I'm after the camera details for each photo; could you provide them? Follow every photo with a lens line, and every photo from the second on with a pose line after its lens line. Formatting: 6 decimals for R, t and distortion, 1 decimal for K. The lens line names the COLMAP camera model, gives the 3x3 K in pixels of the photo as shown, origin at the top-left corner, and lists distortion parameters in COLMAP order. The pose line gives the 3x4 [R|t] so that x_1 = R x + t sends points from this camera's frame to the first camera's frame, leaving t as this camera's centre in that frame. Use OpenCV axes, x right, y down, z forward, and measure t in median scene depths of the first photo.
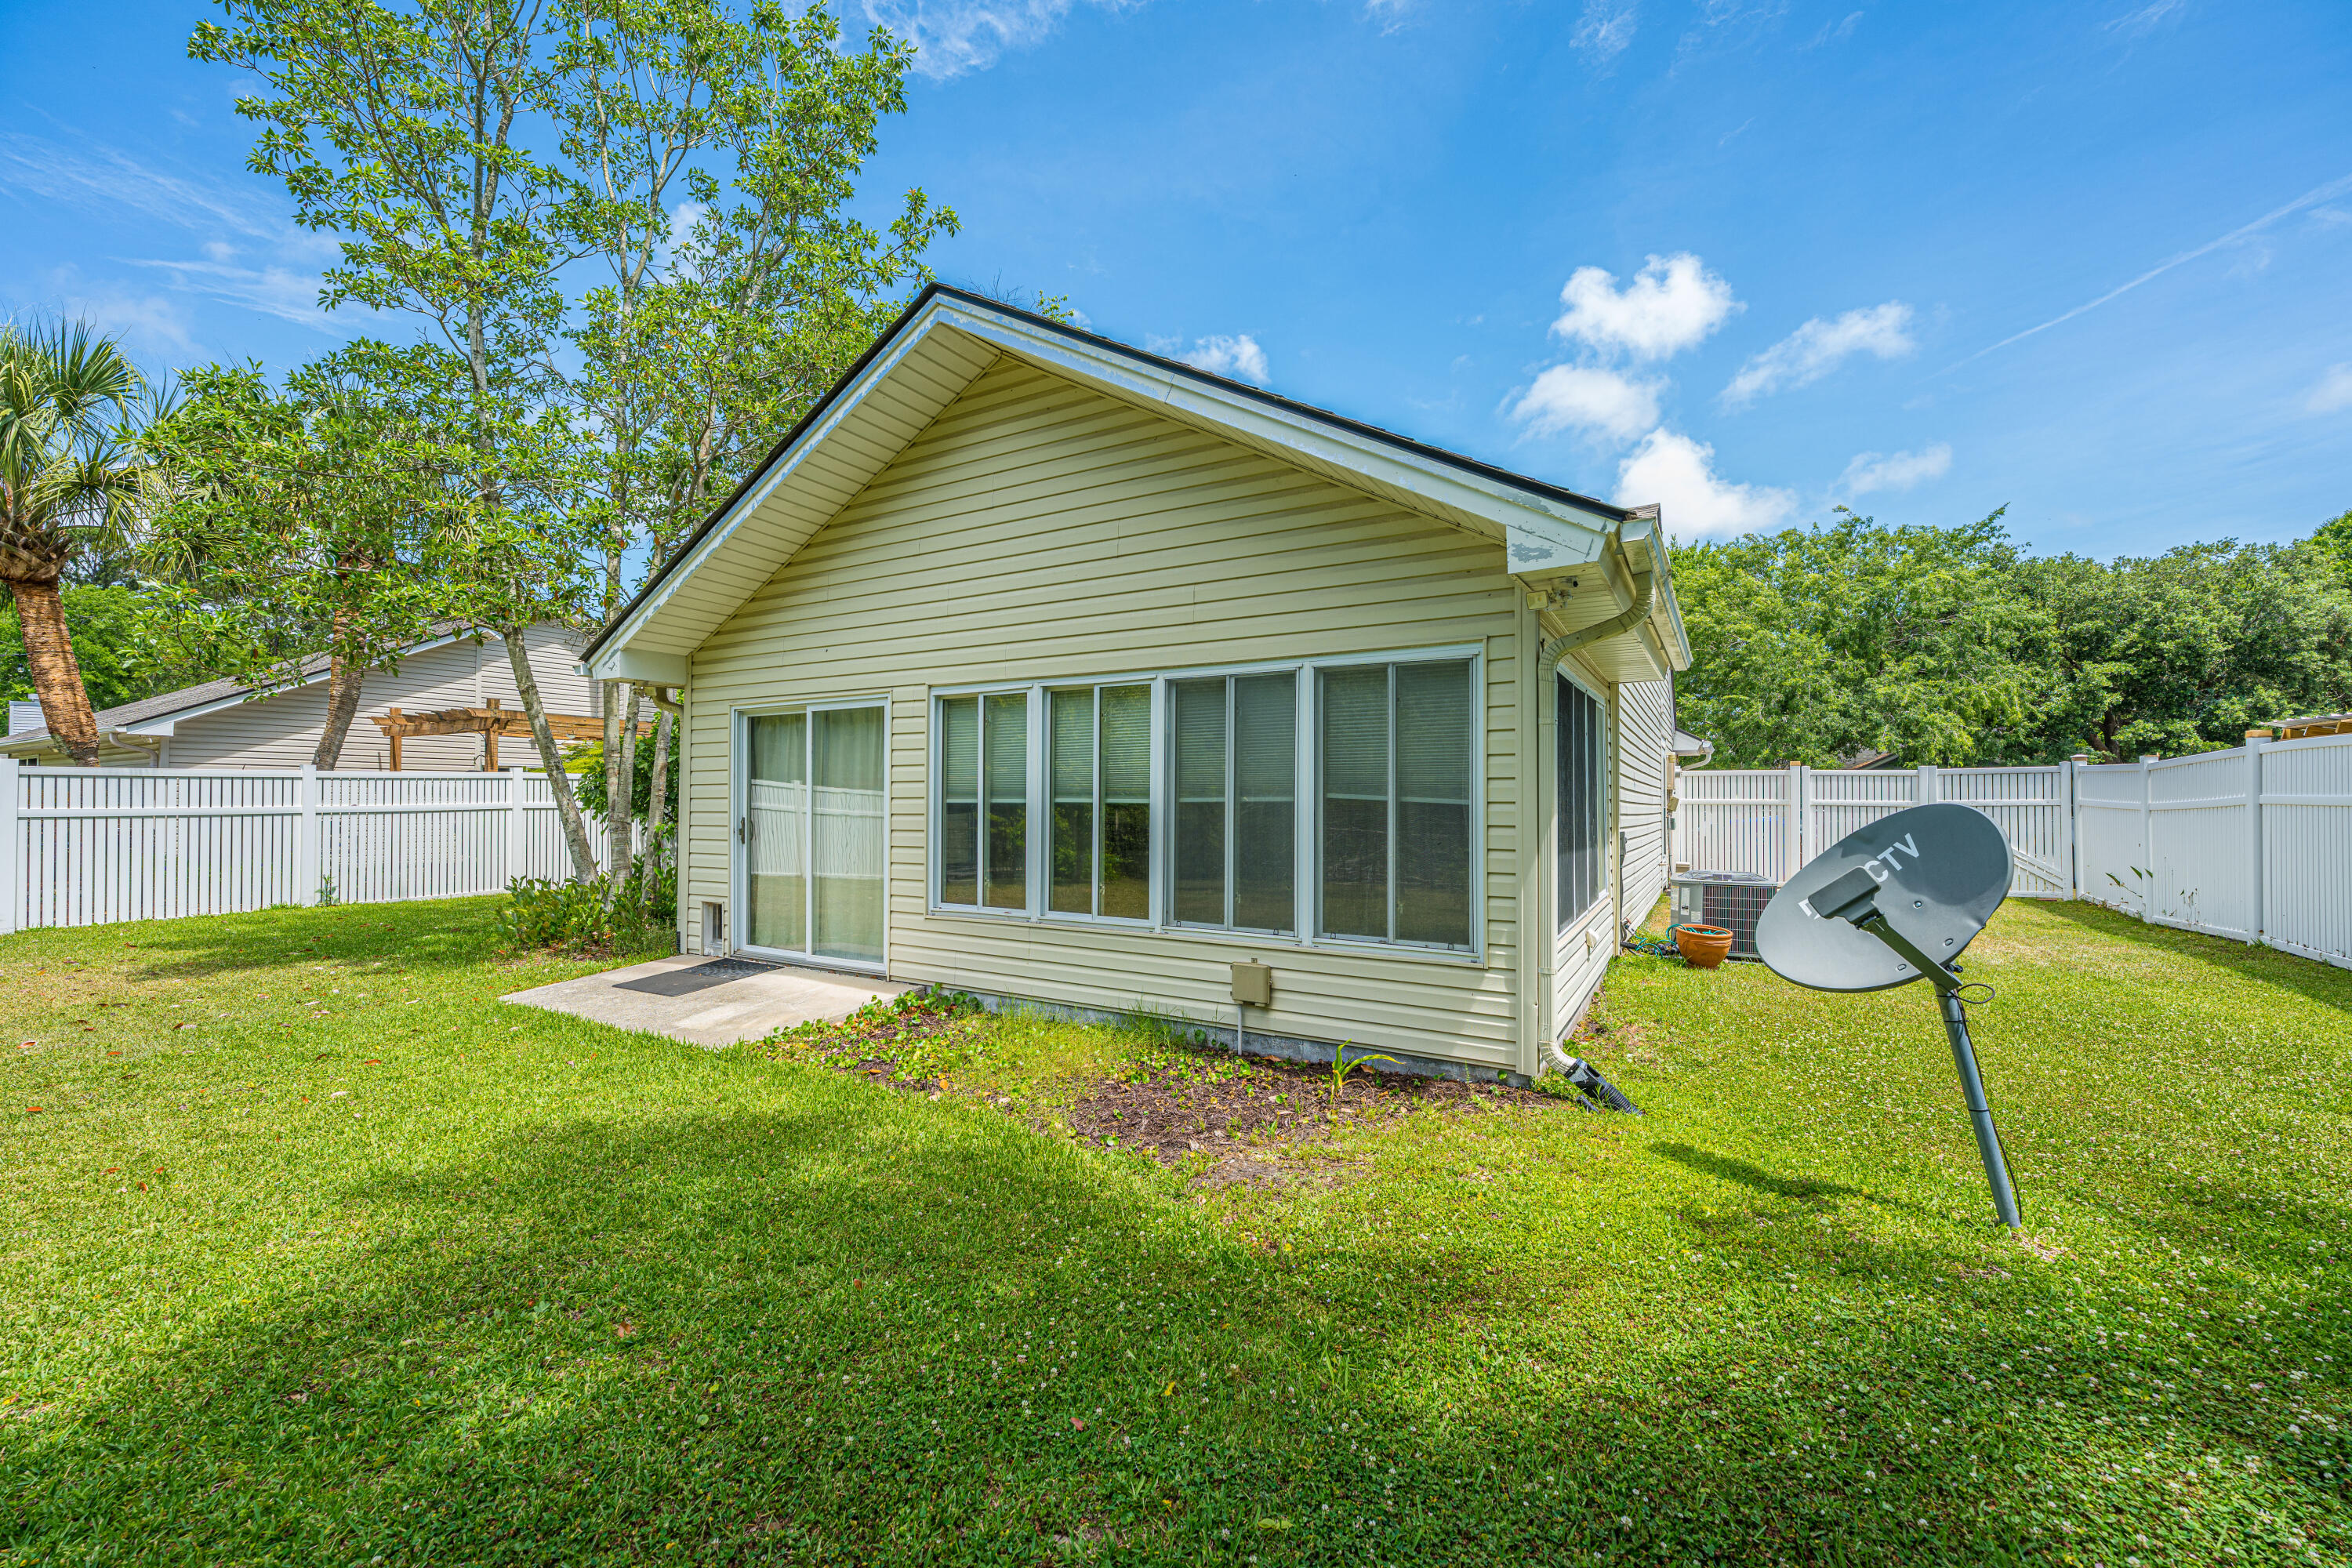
lens RADIAL K [[946.3, 0, 1185.4], [0, 946.3, 777.4], [0, 0, 1]] dist [-0.001544, 0.000605]
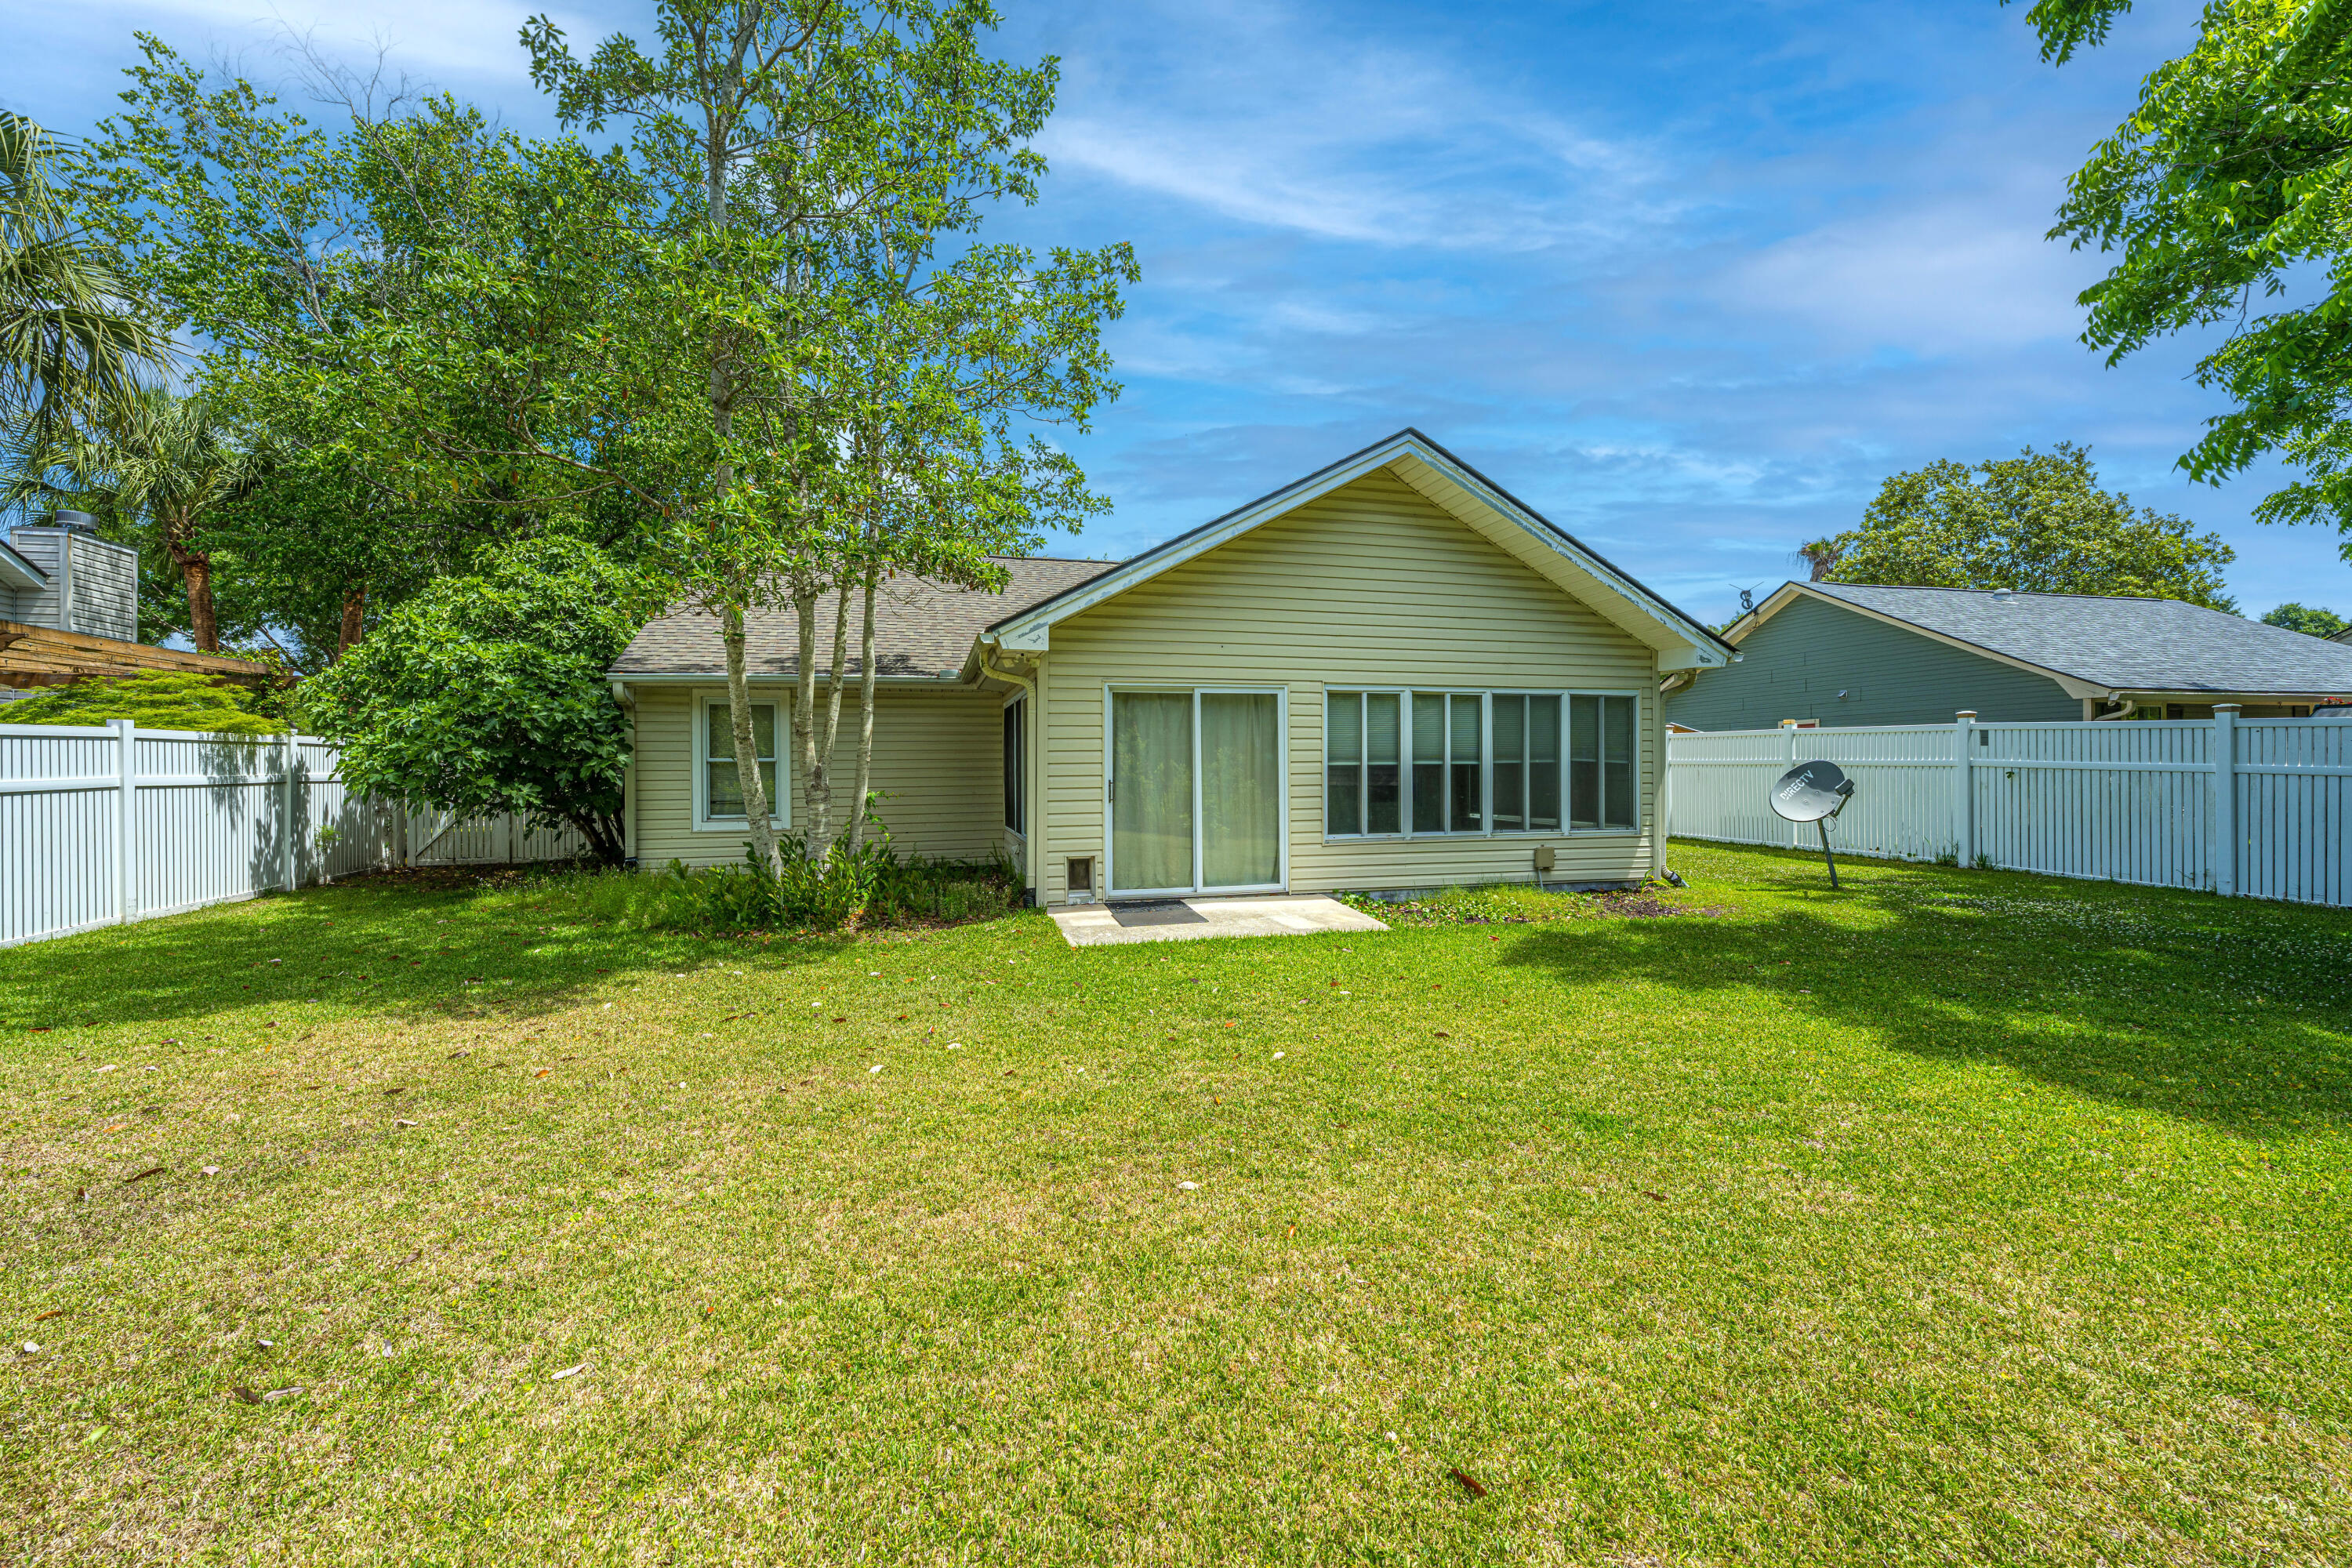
lens RADIAL K [[946.3, 0, 1180.3], [0, 946.3, 770.8], [0, 0, 1]] dist [-0.001544, 0.000605]
pose [[0.697056, -0.006831, 0.716984, -1.666148], [-0.008603, 0.999803, 0.017890, 0.013235], [-0.716965, -0.018639, 0.696860, 0.185055]]
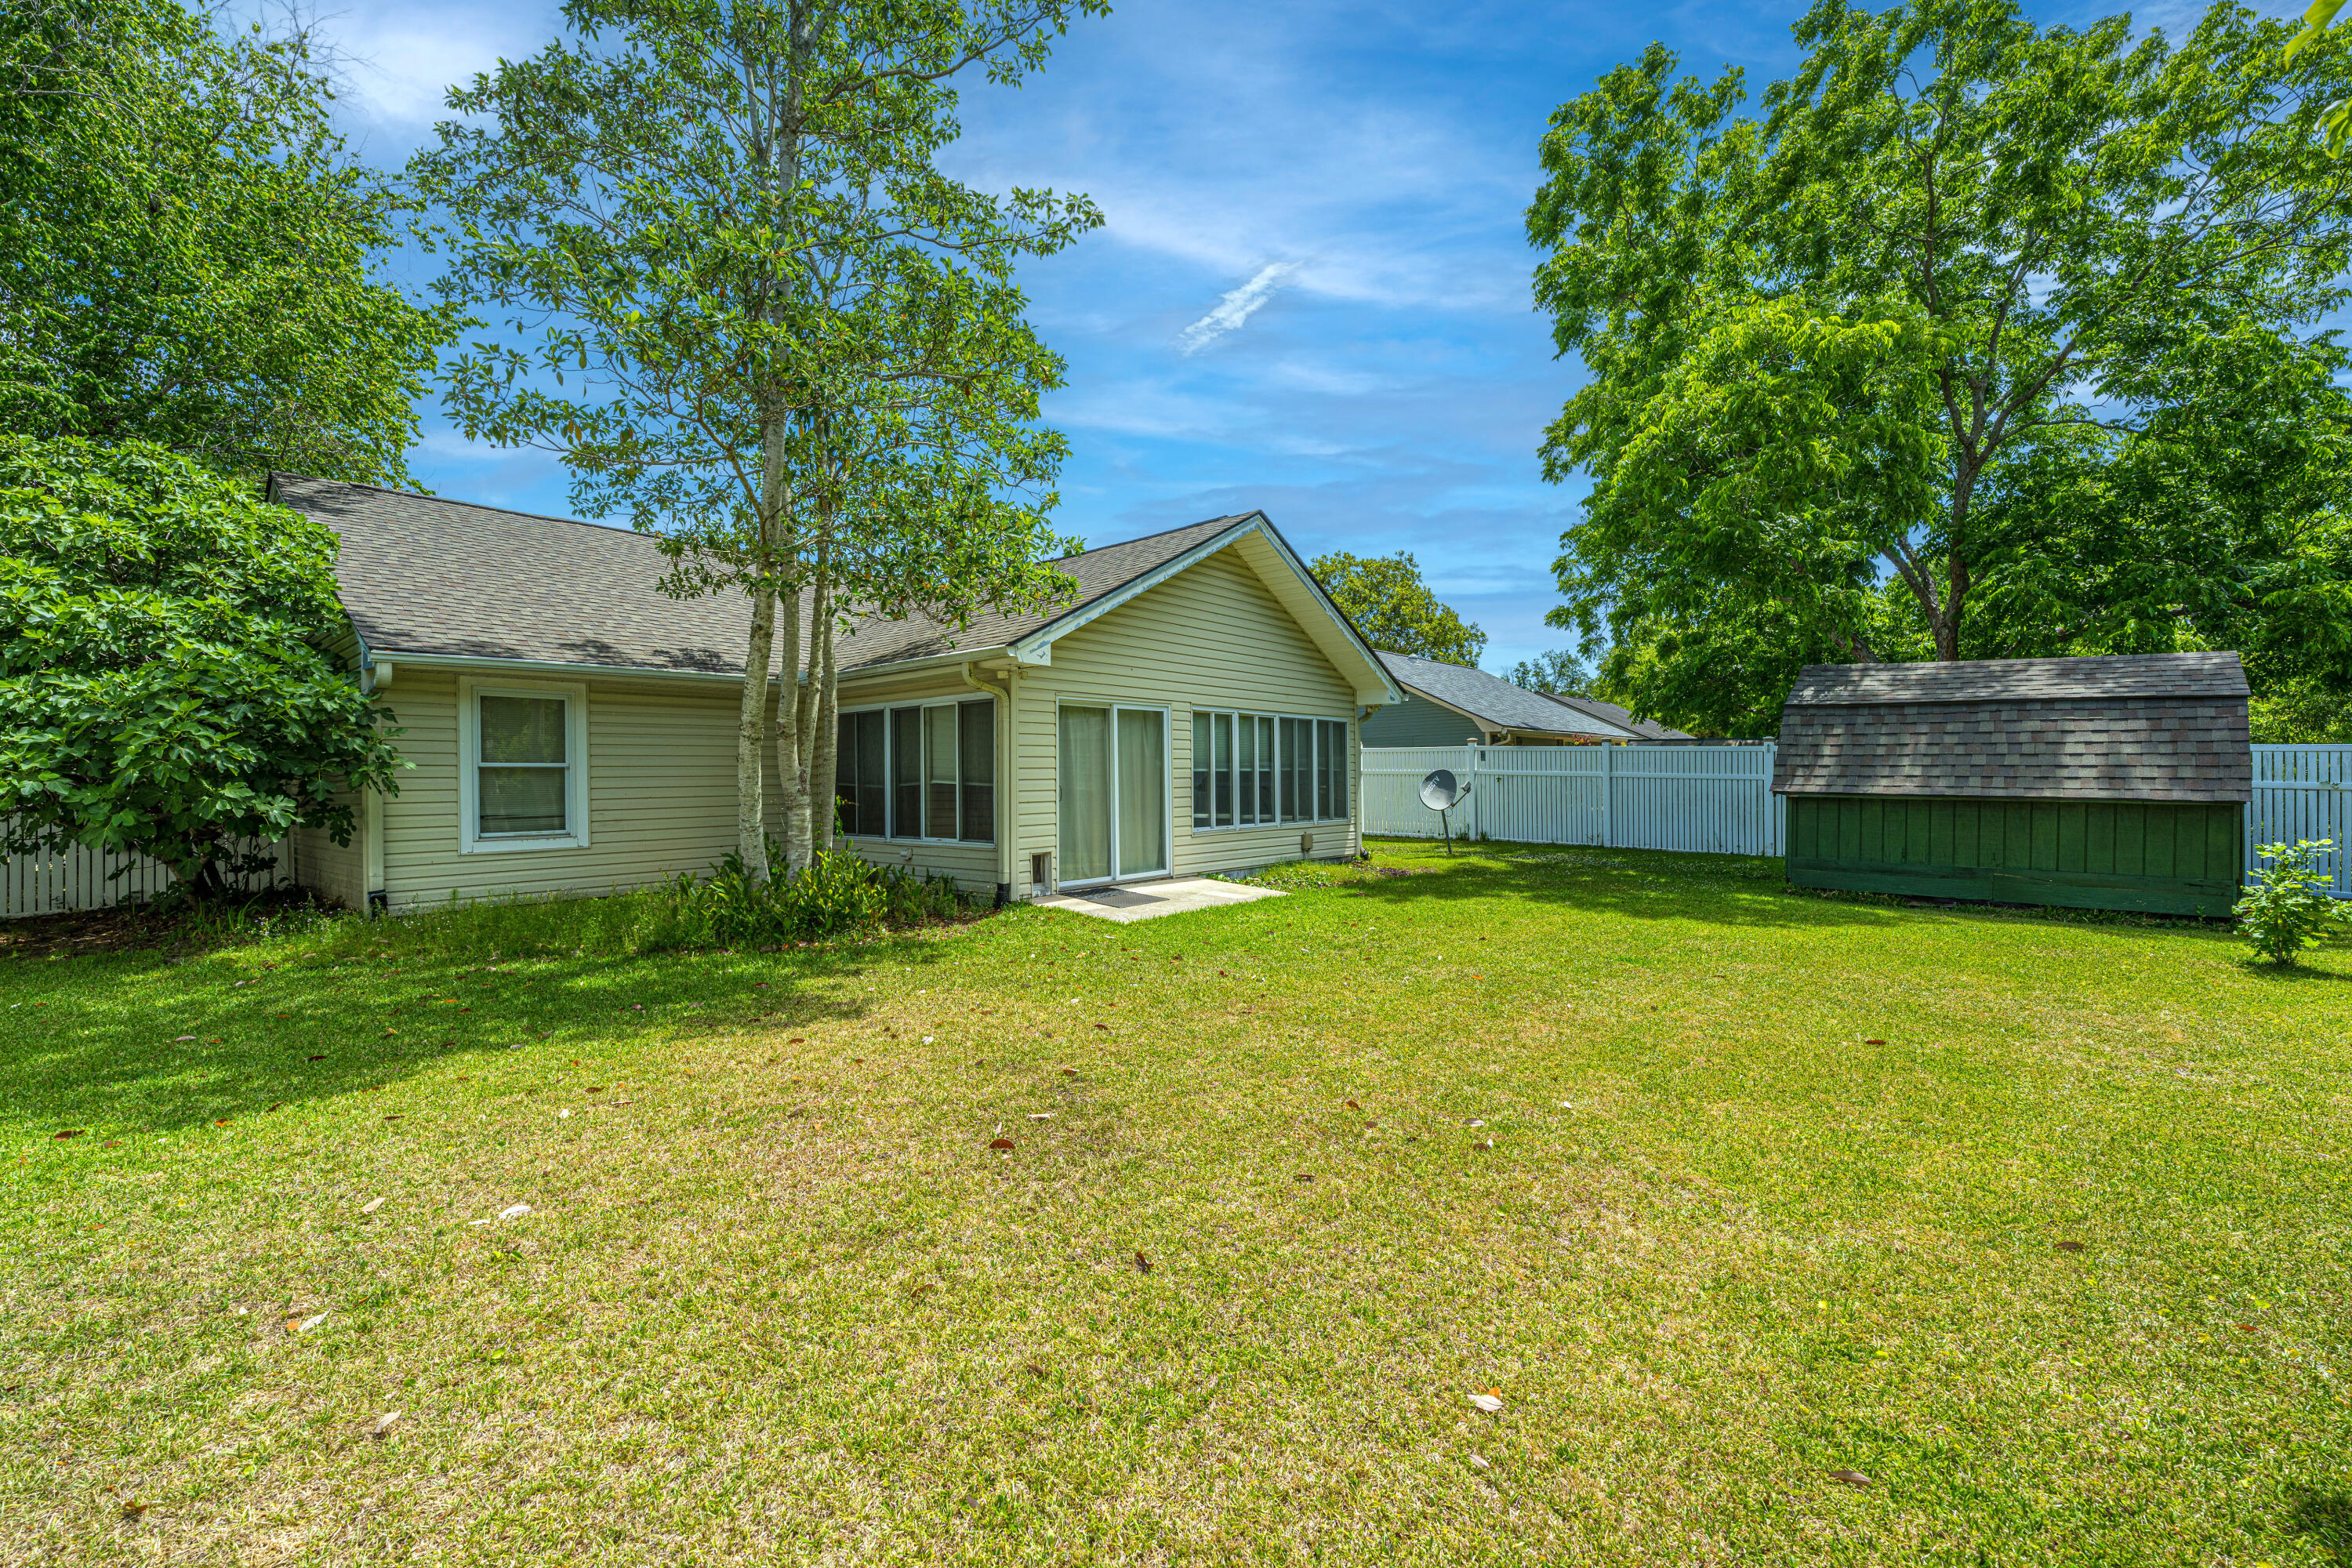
lens RADIAL K [[946.3, 0, 1170.8], [0, 946.3, 784.7], [0, 0, 1]] dist [-0.001544, 0.000605]
pose [[0.184015, -0.008076, 0.982890, -2.298595], [-0.010319, 0.999895, 0.010147, 0.039676], [-0.982869, -0.012009, 0.183912, 0.824934]]
